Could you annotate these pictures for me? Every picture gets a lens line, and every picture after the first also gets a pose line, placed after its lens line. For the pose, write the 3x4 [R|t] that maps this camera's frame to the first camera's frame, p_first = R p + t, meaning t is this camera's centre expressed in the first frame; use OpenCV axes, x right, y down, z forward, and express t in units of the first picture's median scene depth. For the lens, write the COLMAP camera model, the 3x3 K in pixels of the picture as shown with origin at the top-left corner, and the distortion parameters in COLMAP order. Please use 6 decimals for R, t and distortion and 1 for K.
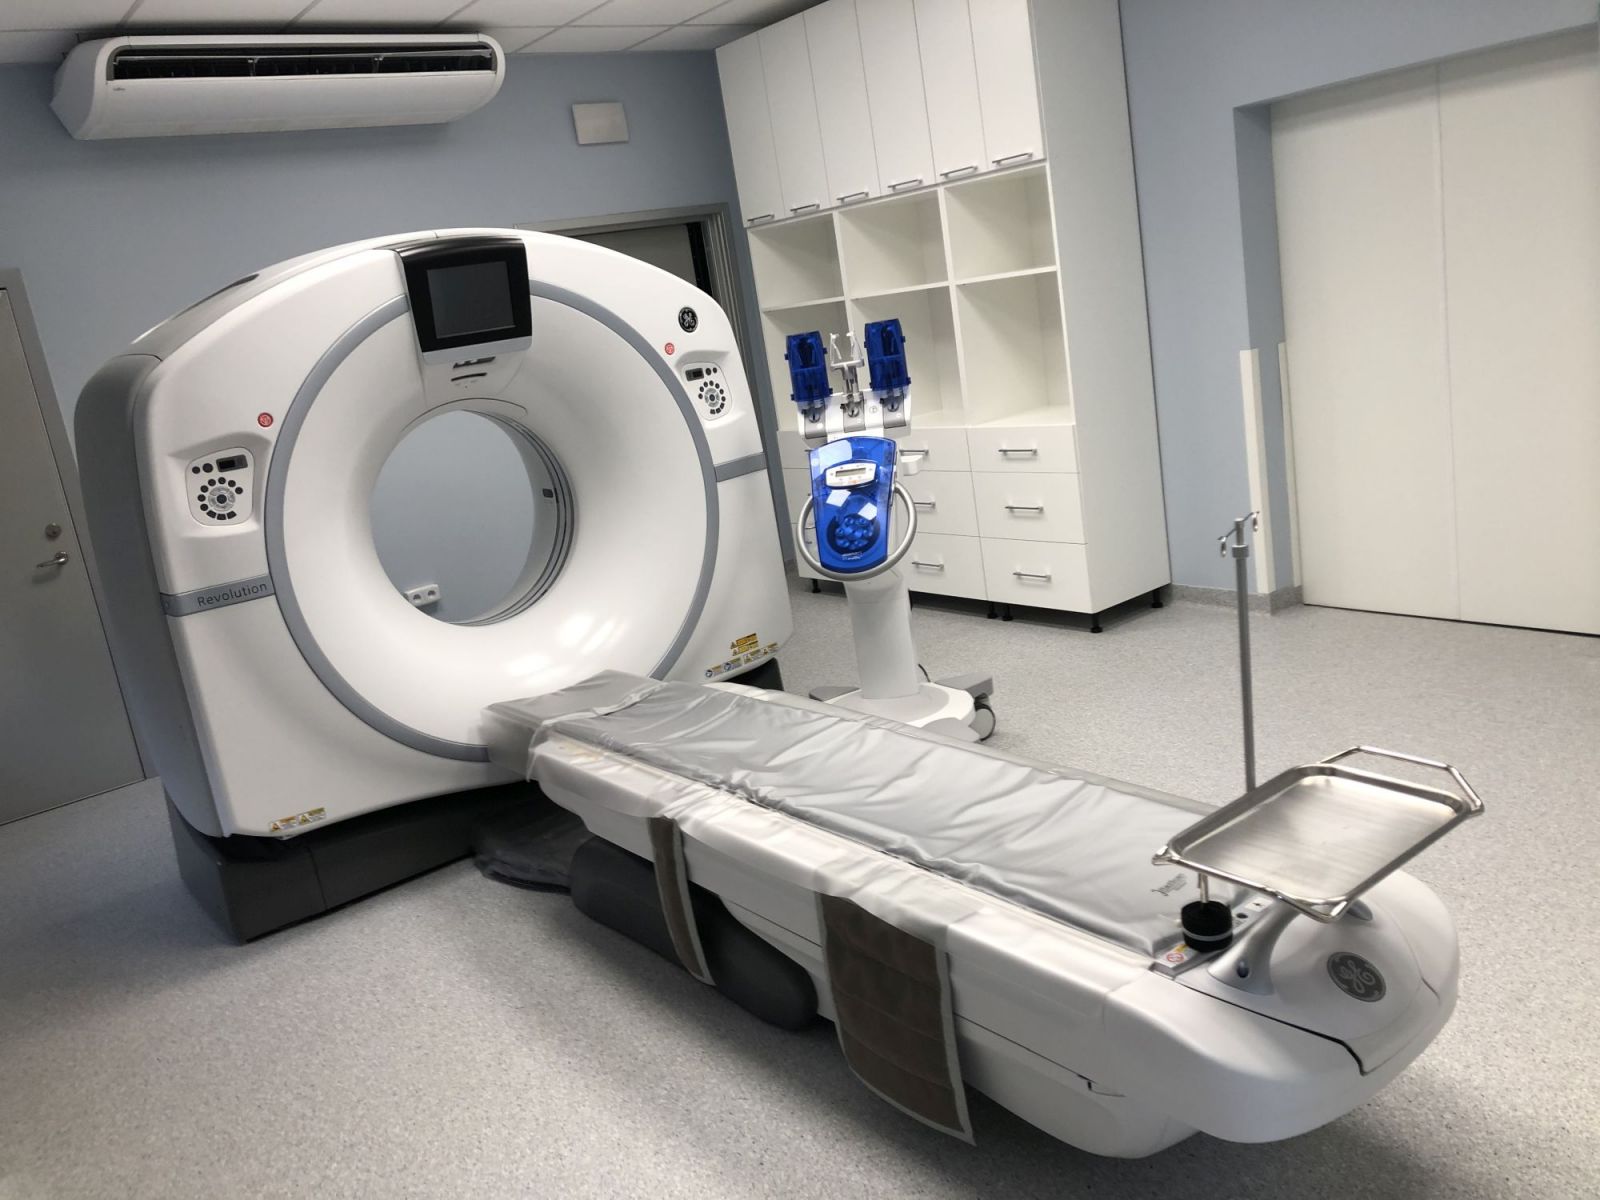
lens RADIAL K [[1304.5, 0, 801.1], [0, 1304.5, 594.8], [0, 0, 1]] dist [-0.002565, -0.000569]
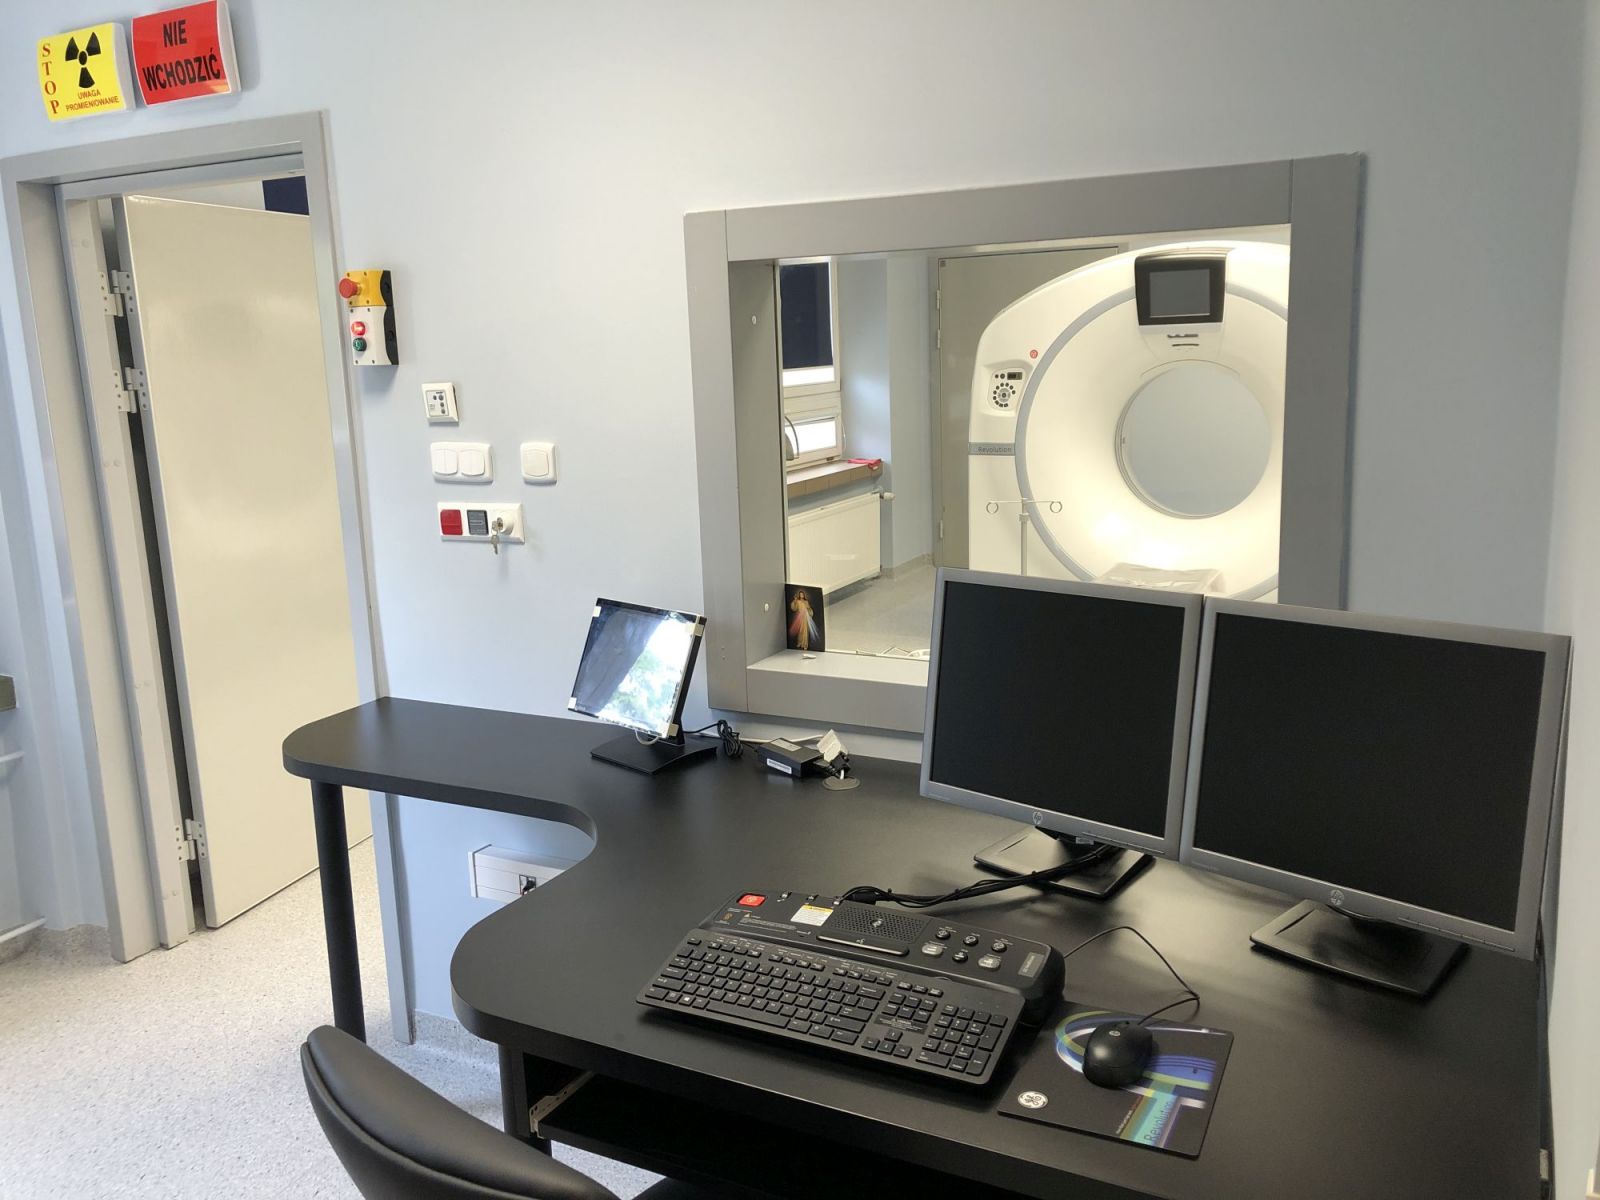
lens RADIAL K [[1304.5, 0, 801.5], [0, 1304.5, 602.3], [0, 0, 1]] dist [-0.002565, -0.000569]
pose [[0.409980, 0.311483, -0.857260, 1.022840], [-0.227870, 0.945055, 0.234406, -0.157717], [0.883171, 0.099242, 0.458431, -0.015815]]
